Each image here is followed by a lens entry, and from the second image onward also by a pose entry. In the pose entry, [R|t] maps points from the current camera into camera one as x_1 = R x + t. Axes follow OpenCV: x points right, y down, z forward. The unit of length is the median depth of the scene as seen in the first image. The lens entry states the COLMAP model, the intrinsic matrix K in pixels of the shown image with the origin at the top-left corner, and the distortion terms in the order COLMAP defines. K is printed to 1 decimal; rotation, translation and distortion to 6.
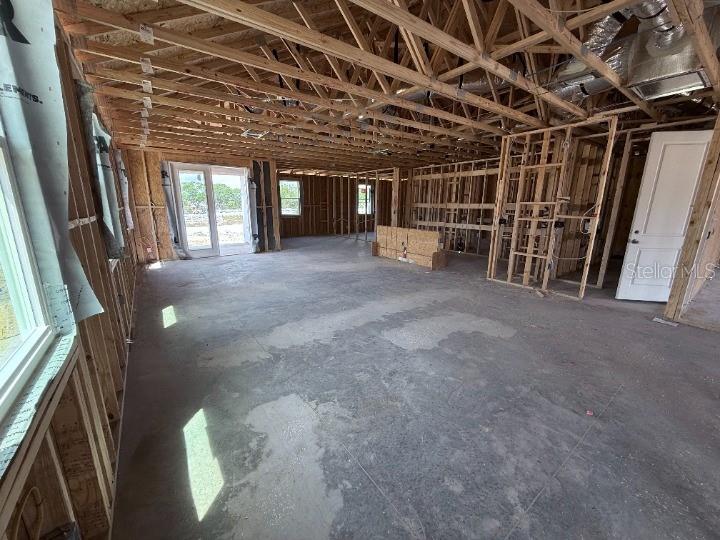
lens RADIAL K [[286.8, 0, 360.0], [0, 286.8, 270.0], [0, 0, 1]] dist [0.001302, 0.000213]
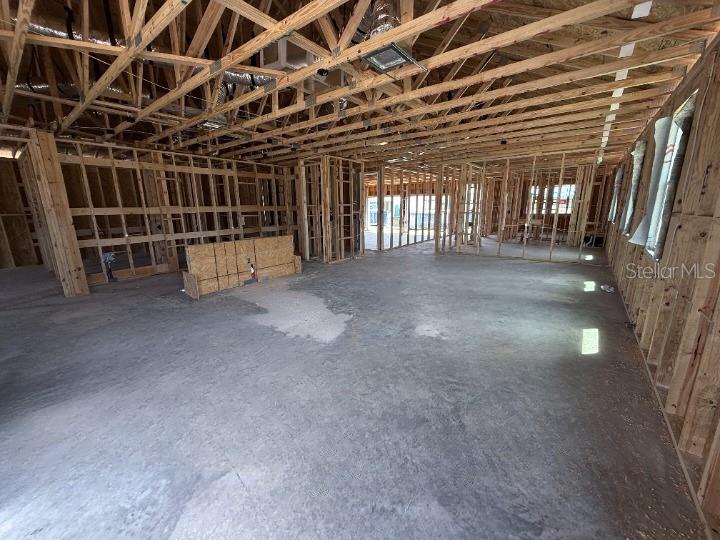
lens RADIAL K [[286.8, 0, 360.0], [0, 286.8, 270.0], [0, 0, 1]] dist [0.001302, 0.000213]
pose [[-0.277929, -0.212658, 0.936767, -0.600473], [0.229477, 0.932255, 0.279717, -0.201245], [-0.932789, 0.292708, -0.210301, 0.858583]]
